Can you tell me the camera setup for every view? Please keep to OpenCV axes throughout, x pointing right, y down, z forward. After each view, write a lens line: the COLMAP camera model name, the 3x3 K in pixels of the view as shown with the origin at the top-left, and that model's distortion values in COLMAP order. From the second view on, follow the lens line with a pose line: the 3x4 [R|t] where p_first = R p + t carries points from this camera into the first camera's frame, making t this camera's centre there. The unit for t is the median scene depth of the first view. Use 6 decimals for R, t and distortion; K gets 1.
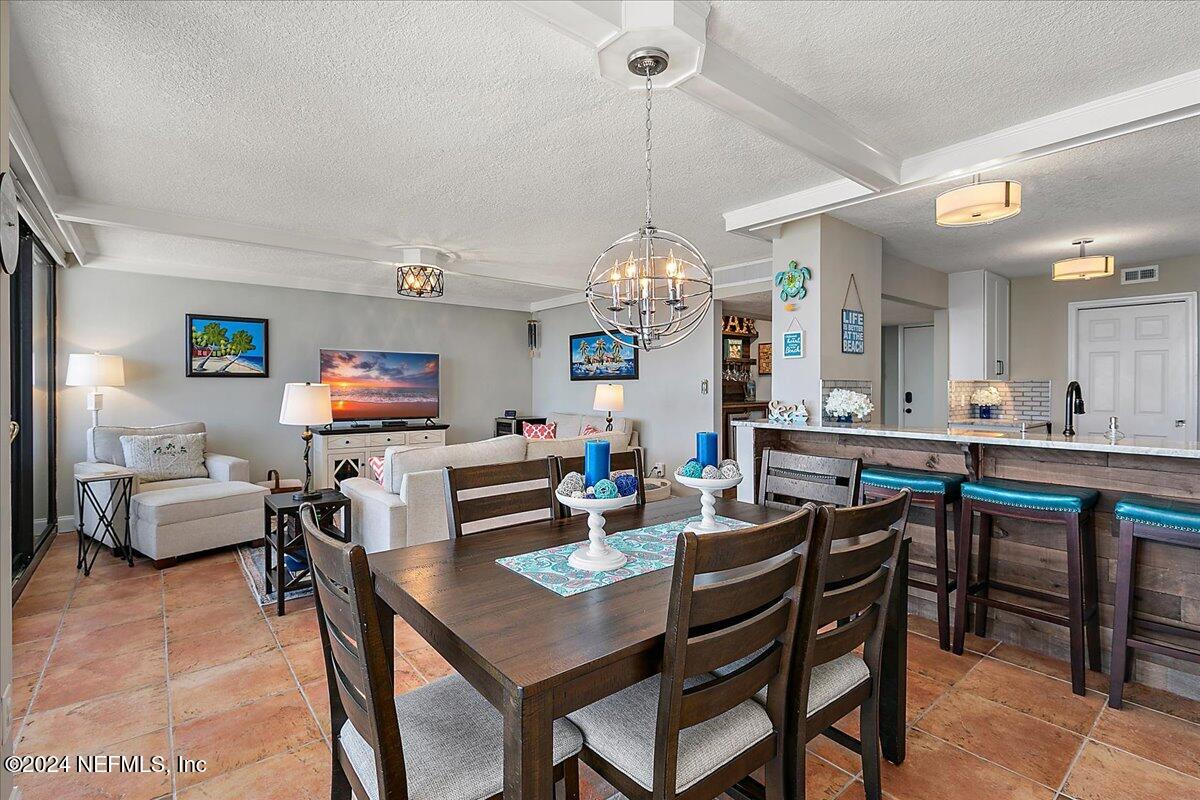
lens RADIAL K [[547.4, 0, 600.1], [0, 547.4, 391.2], [0, 0, 1]] dist [0.005183, 0.000684]
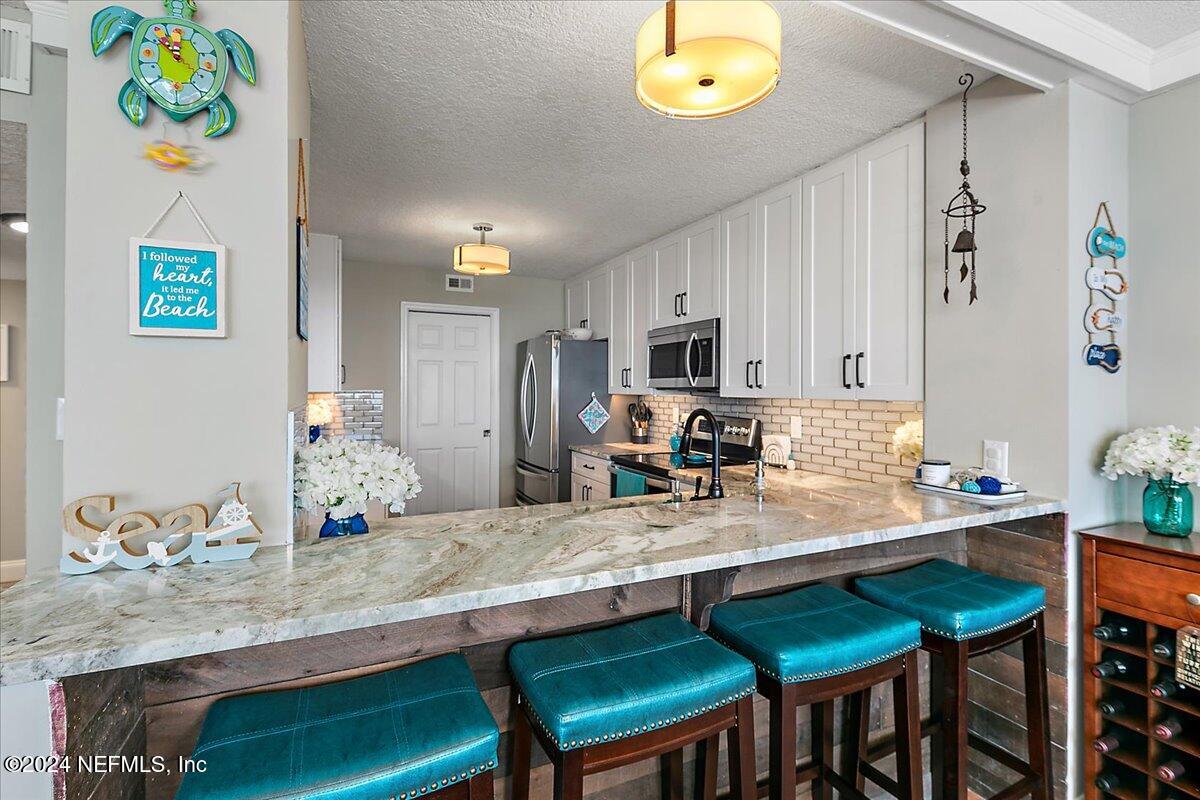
lens RADIAL K [[547.4, 0, 572.4], [0, 547.4, 382.7], [0, 0, 1]] dist [0.005183, 0.000684]
pose [[0.266208, 0.007656, 0.963885, 0.132990], [0.006996, 0.999927, -0.009874, -0.032172], [-0.963890, 0.009372, 0.266135, 0.723865]]
